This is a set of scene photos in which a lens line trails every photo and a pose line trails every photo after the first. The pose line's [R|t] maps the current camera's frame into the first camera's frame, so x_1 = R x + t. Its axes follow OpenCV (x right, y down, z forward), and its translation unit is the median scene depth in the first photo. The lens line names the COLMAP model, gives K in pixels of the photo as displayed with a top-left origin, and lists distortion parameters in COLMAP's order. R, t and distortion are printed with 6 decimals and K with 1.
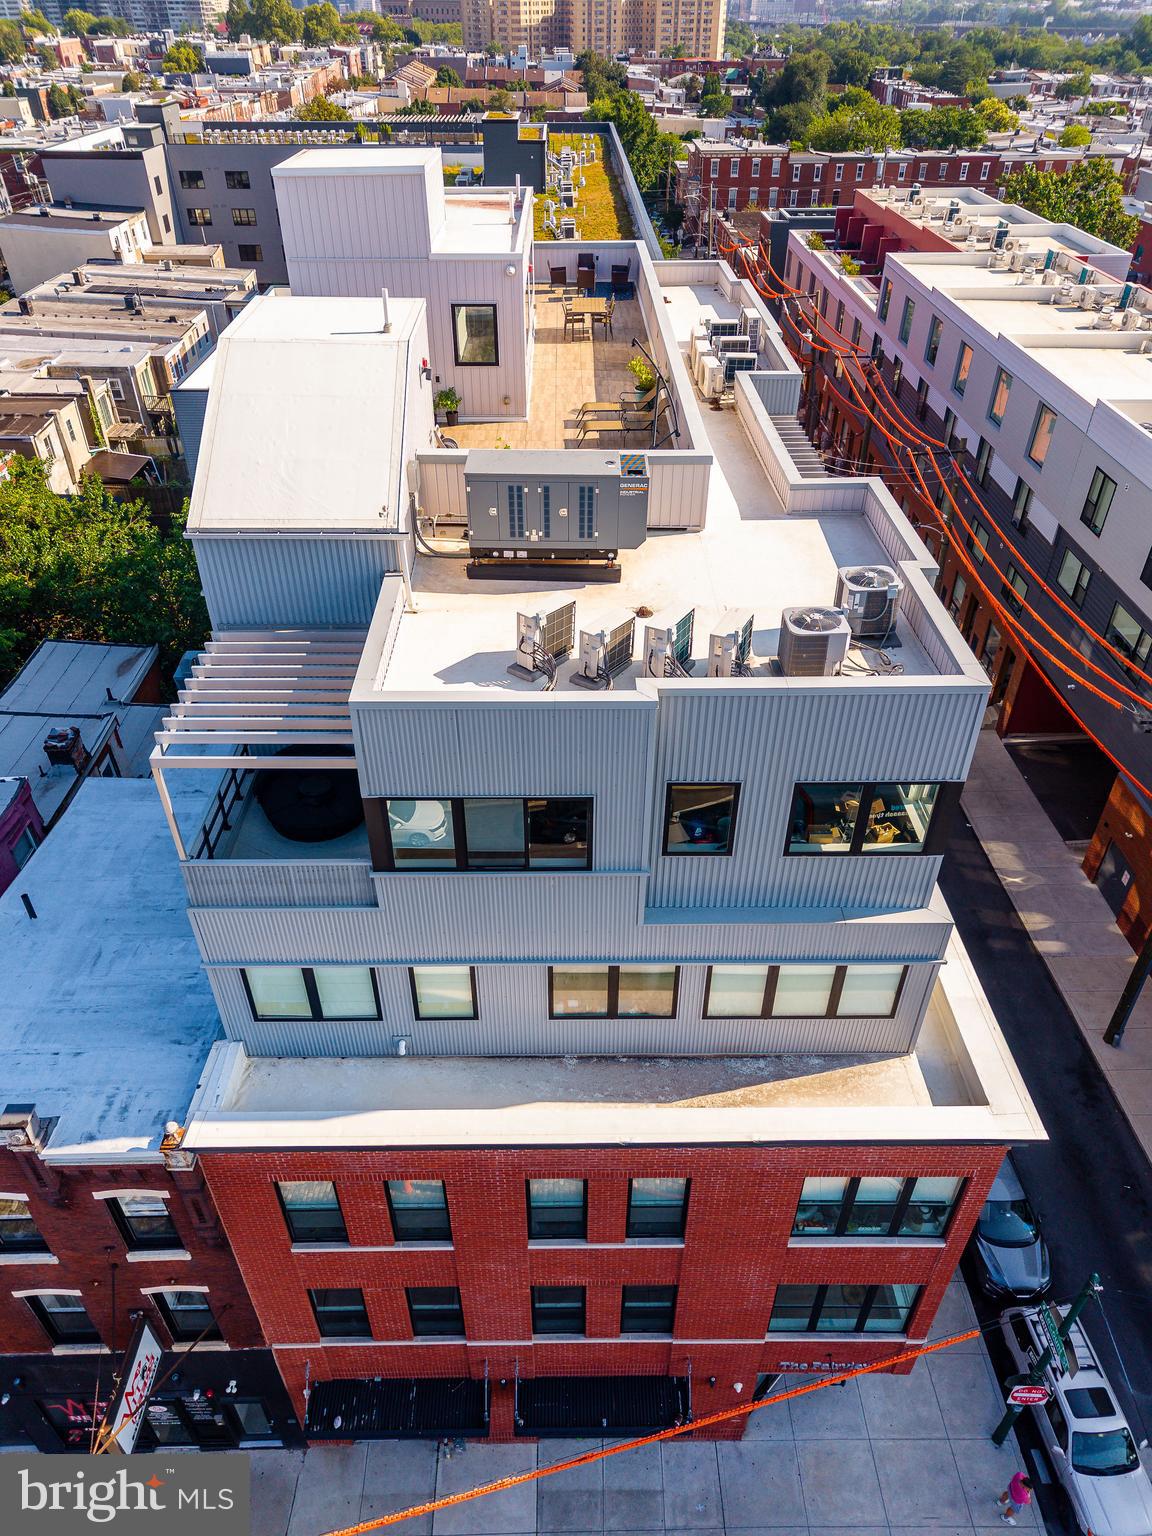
lens RADIAL K [[1027.1, 0, 575.7], [0, 1027.1, 767.4], [0, 0, 1]] dist [0.032890, -0.009262]
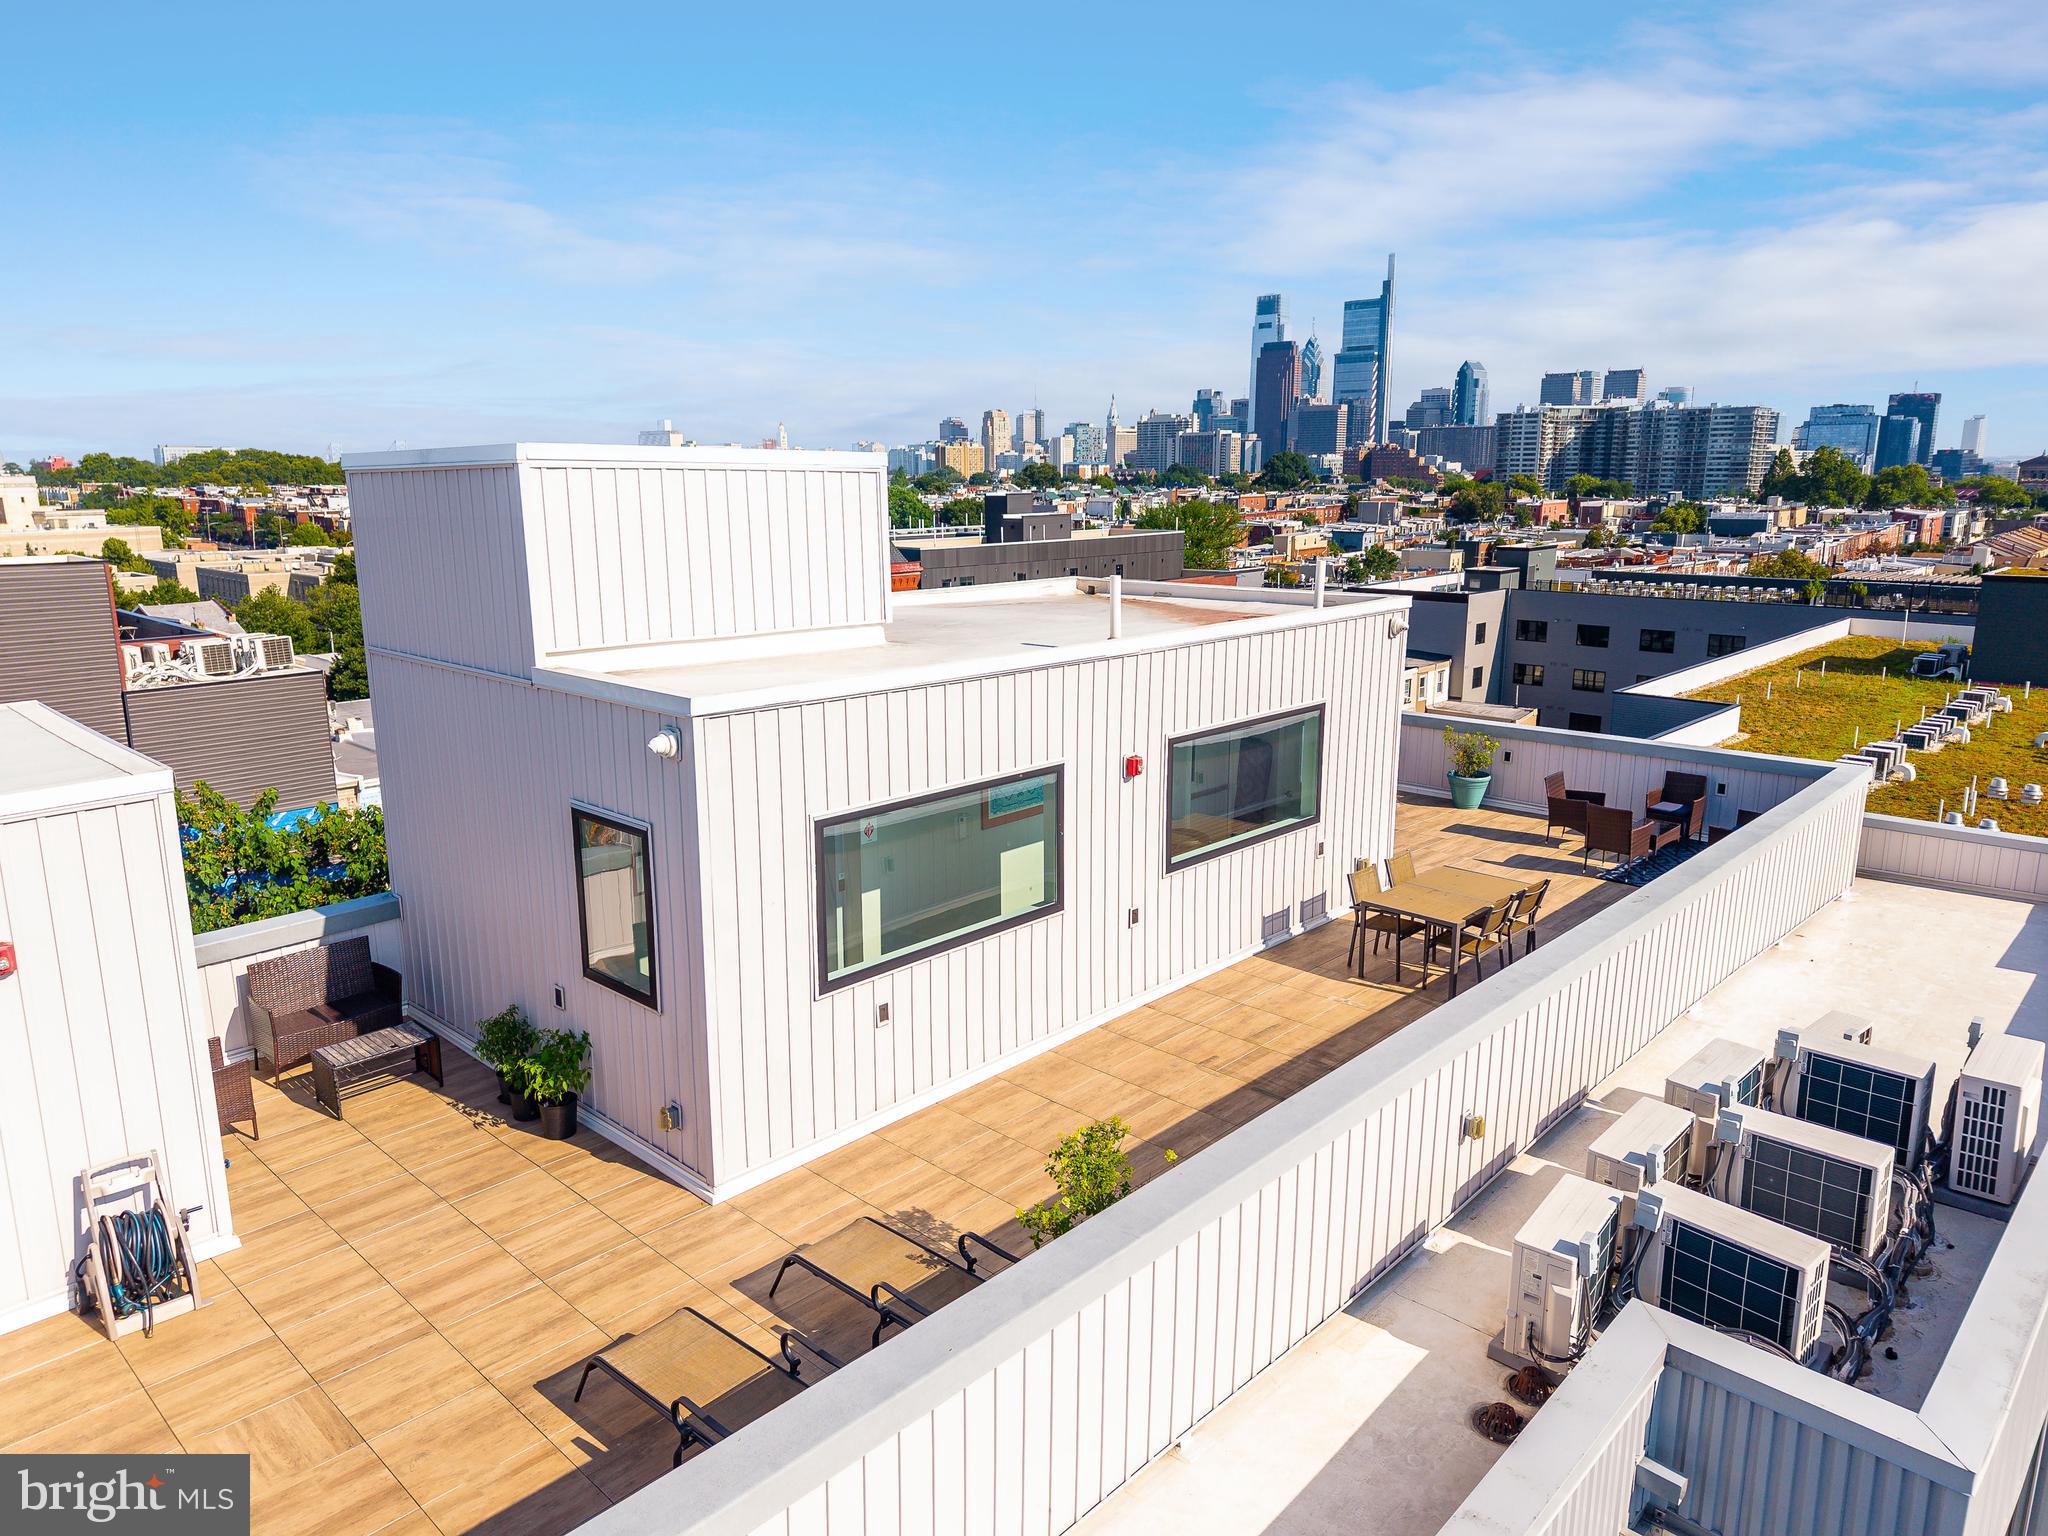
lens RADIAL K [[1369.5, 0, 1024.7], [0, 1369.5, 770.5], [0, 0, 1]] dist [0.032890, -0.009262]
pose [[0.716406, 0.151850, -0.680958, 0.053951], [-0.416764, 0.875895, -0.243139, -0.078089], [0.559527, 0.457985, 0.690782, 0.146275]]
